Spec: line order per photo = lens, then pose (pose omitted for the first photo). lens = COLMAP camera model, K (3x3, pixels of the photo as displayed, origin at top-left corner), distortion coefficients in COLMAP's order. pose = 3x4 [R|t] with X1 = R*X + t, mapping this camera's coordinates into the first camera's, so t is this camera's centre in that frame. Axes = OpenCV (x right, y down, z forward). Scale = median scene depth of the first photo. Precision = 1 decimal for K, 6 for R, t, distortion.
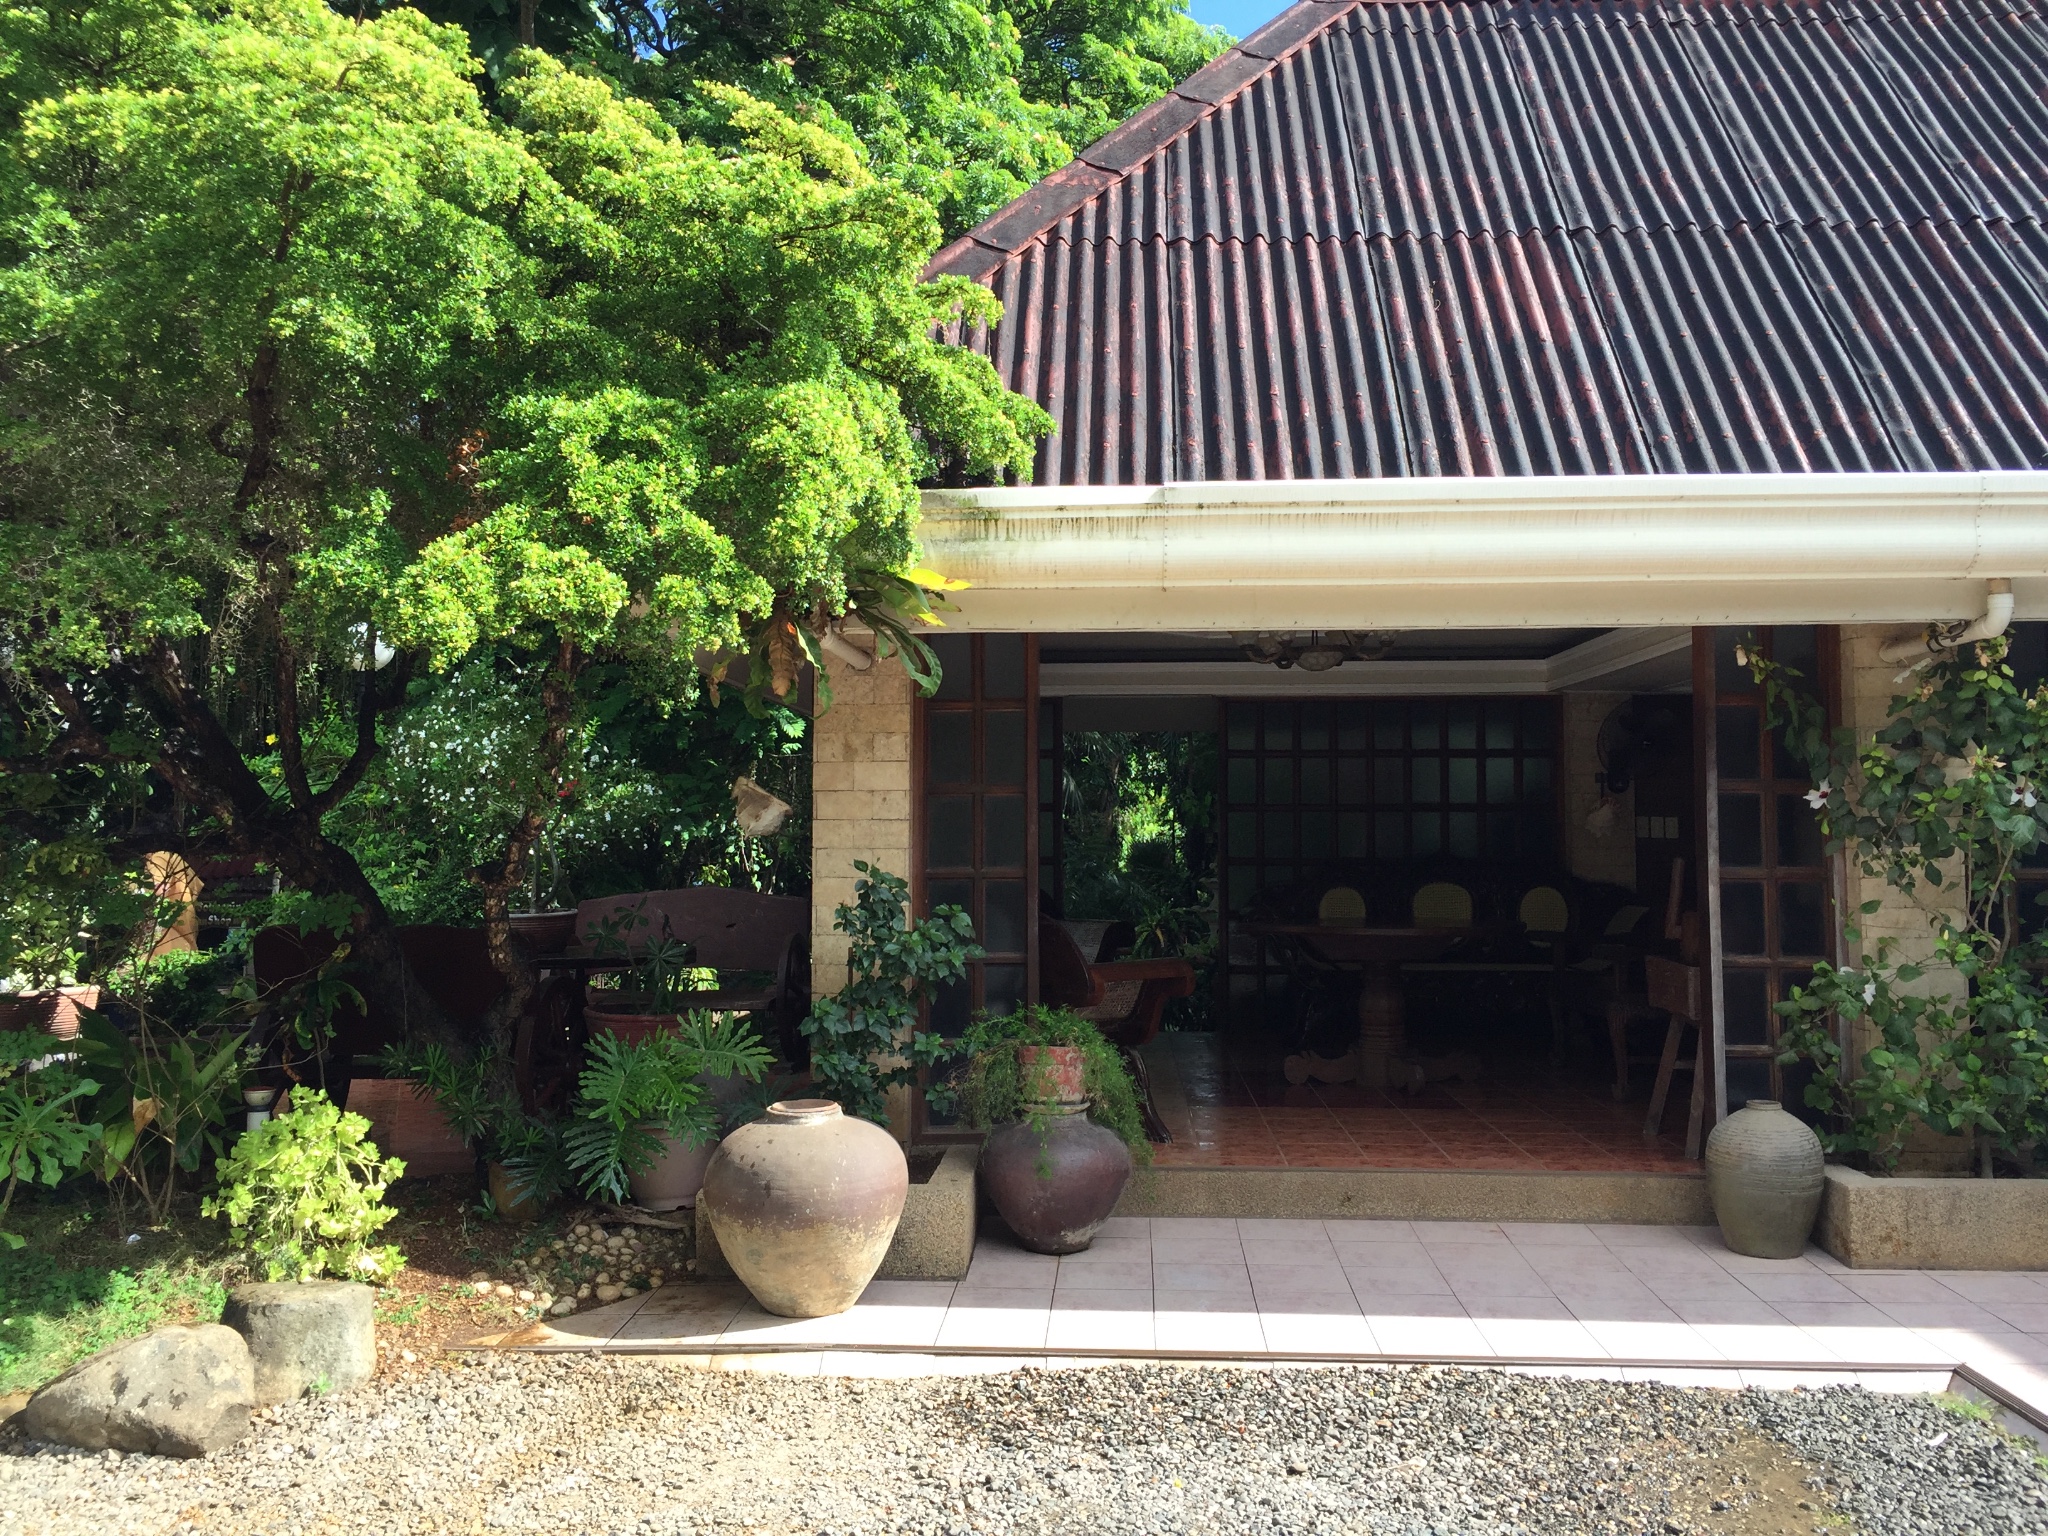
lens RADIAL K [[1759.3, 0, 1024.0], [0, 1759.3, 768.0], [0, 0, 1]] dist [-0.003688, 0.003362]
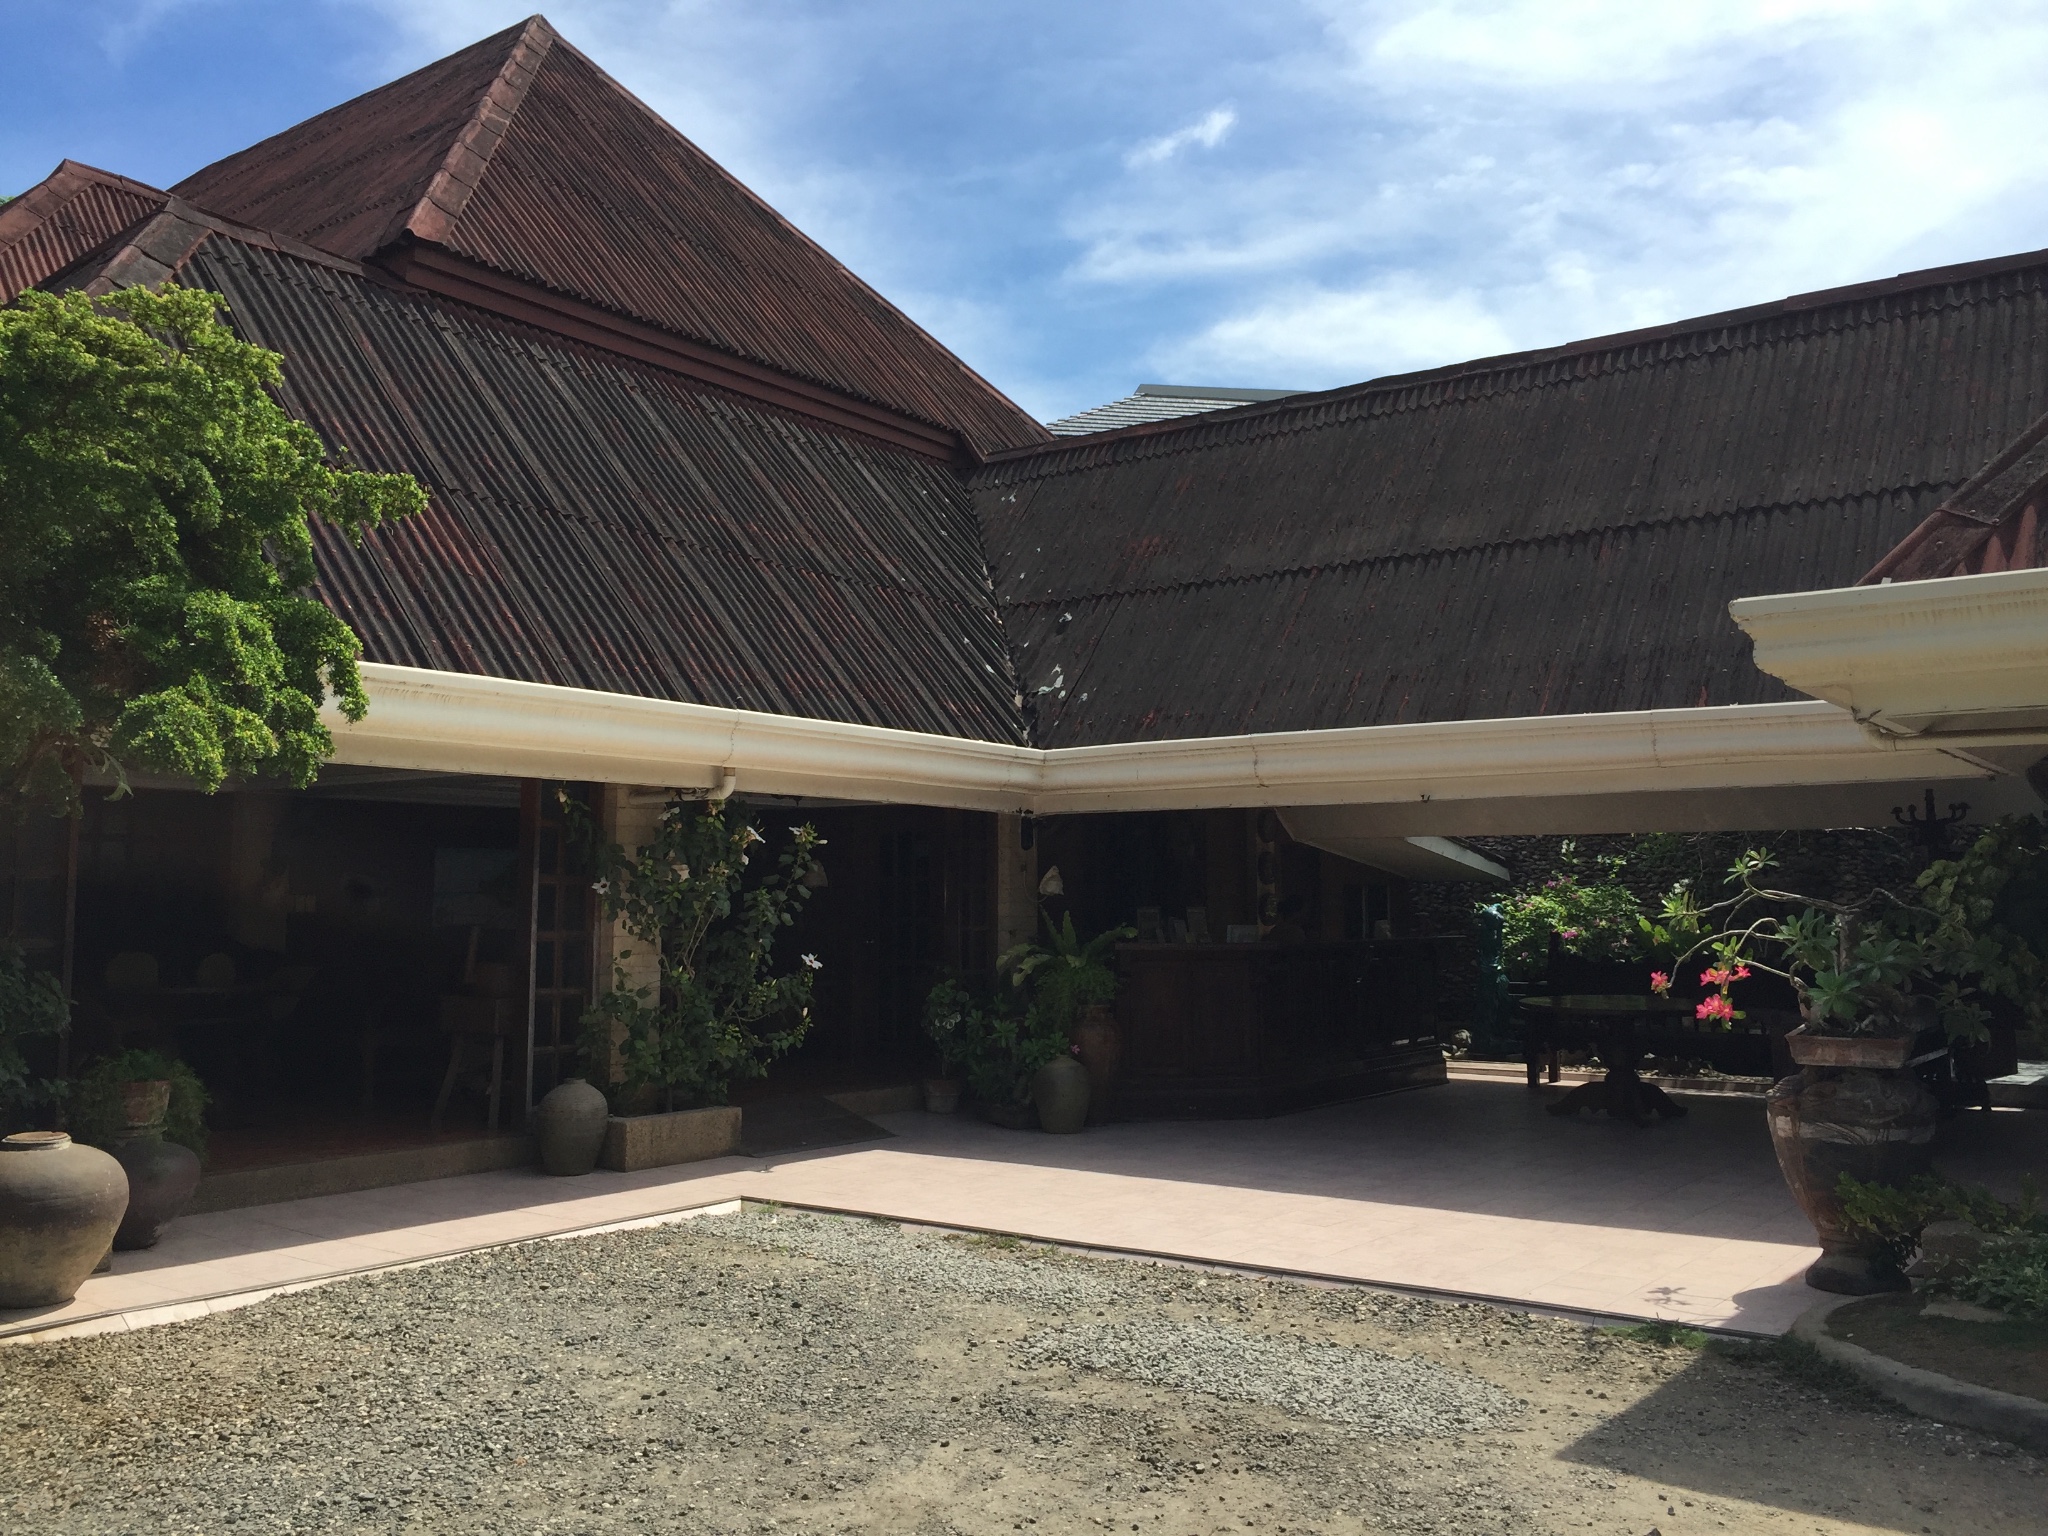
lens RADIAL K [[1759.3, 0, 1024.0], [0, 1759.3, 768.0], [0, 0, 1]] dist [-0.003688, 0.003362]
pose [[0.541545, 0.069236, 0.837816, -0.698804], [-0.030271, 0.997563, -0.062870, -0.002818], [-0.840127, 0.008685, 0.542320, -0.204810]]
